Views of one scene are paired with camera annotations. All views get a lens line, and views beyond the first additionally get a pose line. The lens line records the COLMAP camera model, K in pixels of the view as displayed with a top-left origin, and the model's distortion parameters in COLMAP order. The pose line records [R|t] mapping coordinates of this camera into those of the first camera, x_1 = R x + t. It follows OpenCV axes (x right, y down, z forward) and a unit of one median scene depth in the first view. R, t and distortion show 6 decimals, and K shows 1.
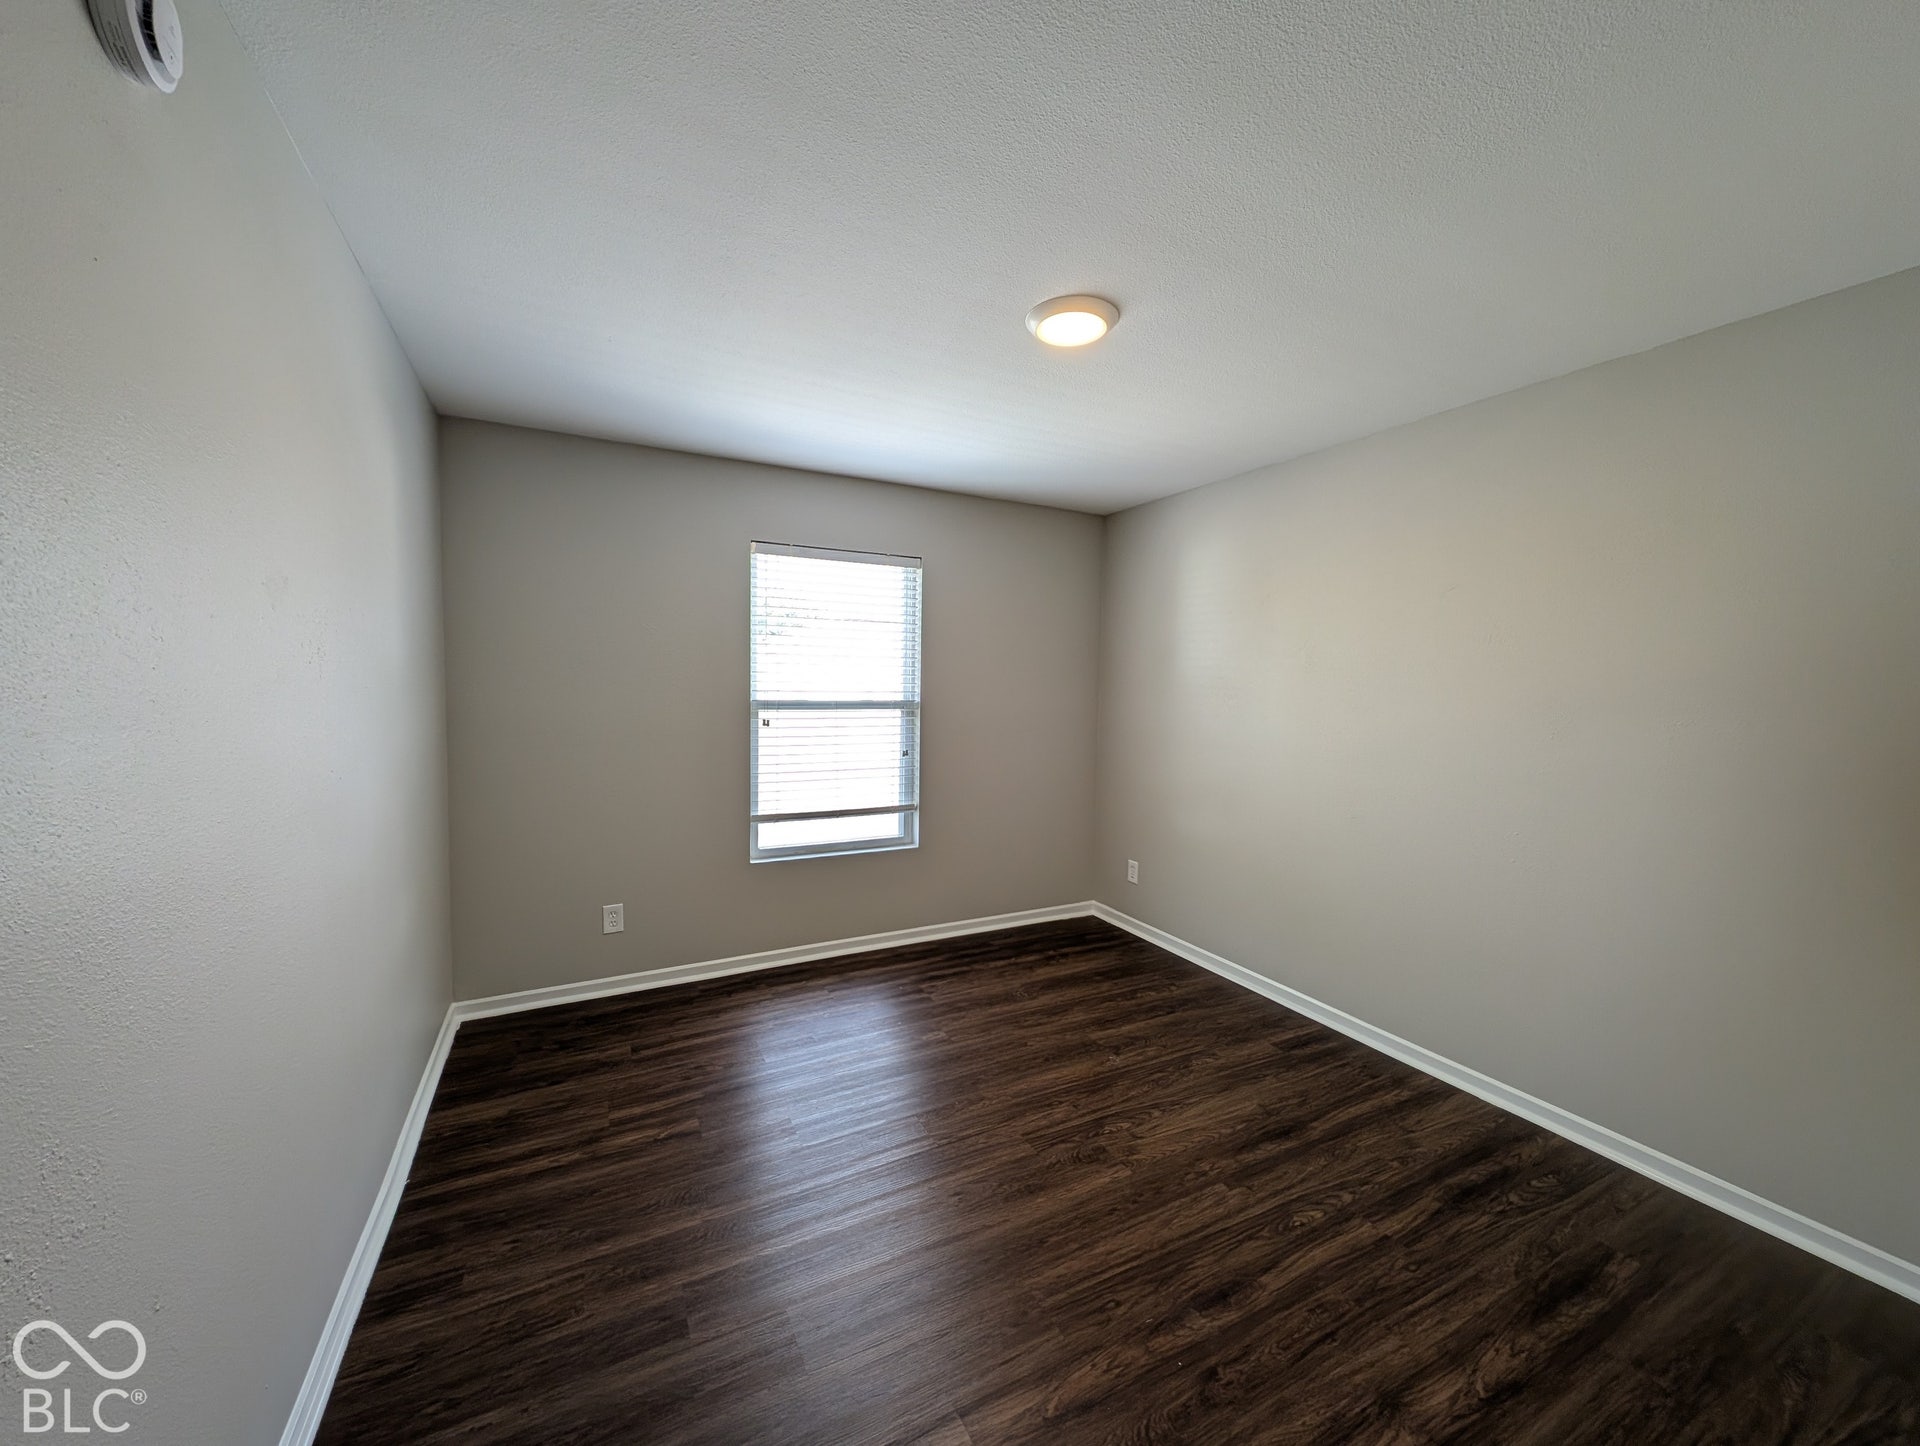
lens RADIAL K [[739.8, 0, 960.0], [0, 739.8, 723.0], [0, 0, 1]] dist [-0.008872, 0.003383]
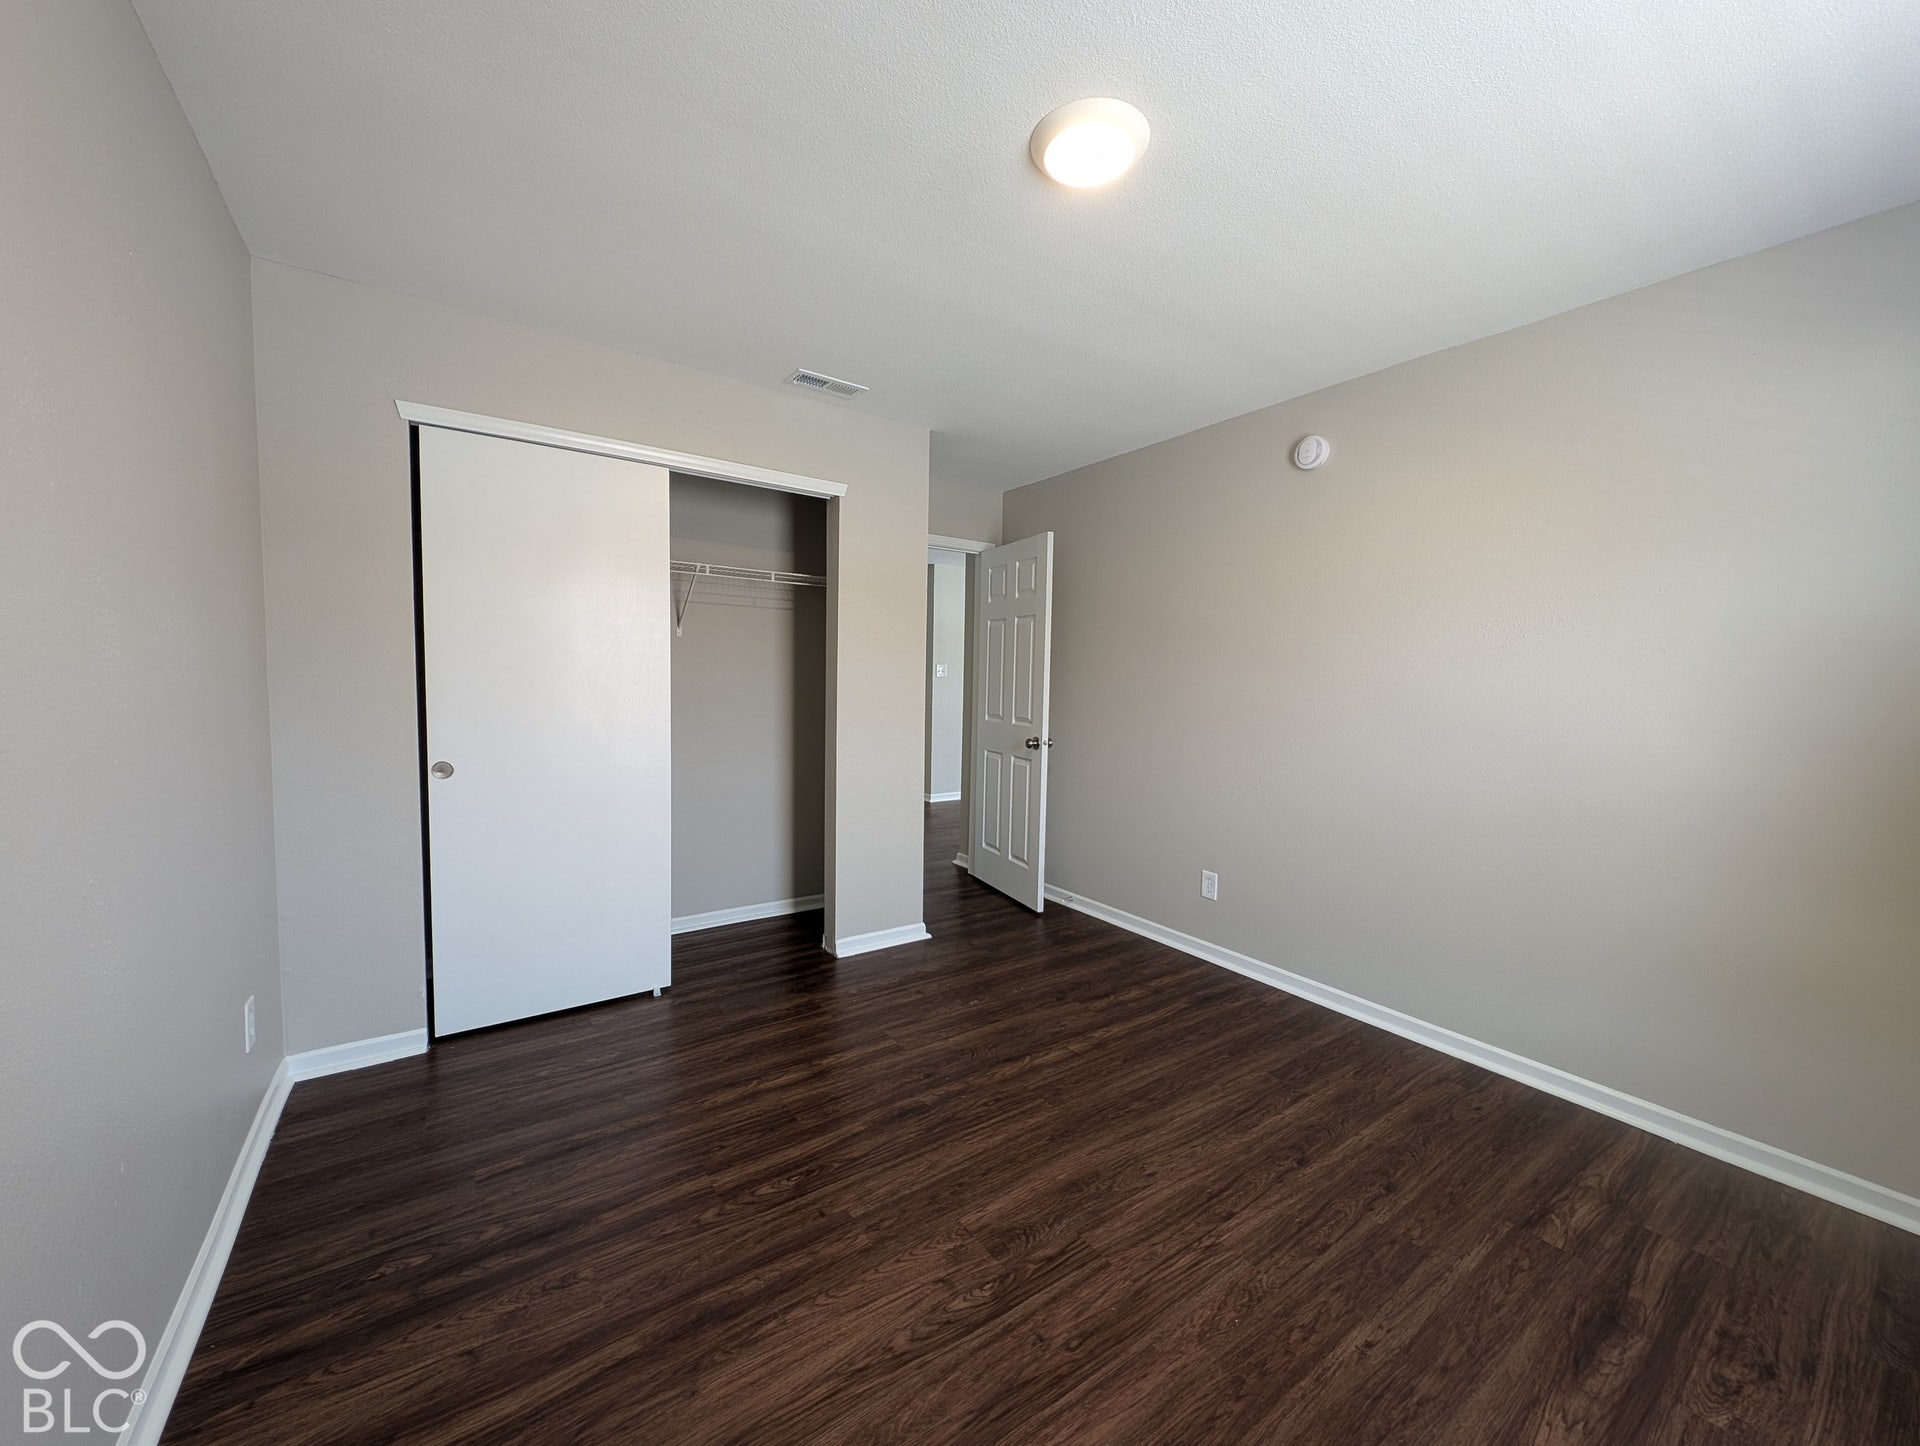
lens RADIAL K [[735.6, 0, 961.8], [0, 735.6, 725.9], [0, 0, 1]] dist [0.000281, -0.000043]
pose [[-0.990790, -0.027342, -0.132615, 0.341738], [-0.043789, 0.991472, 0.122741, -0.022107], [0.128129, 0.127418, -0.983538, 1.671601]]
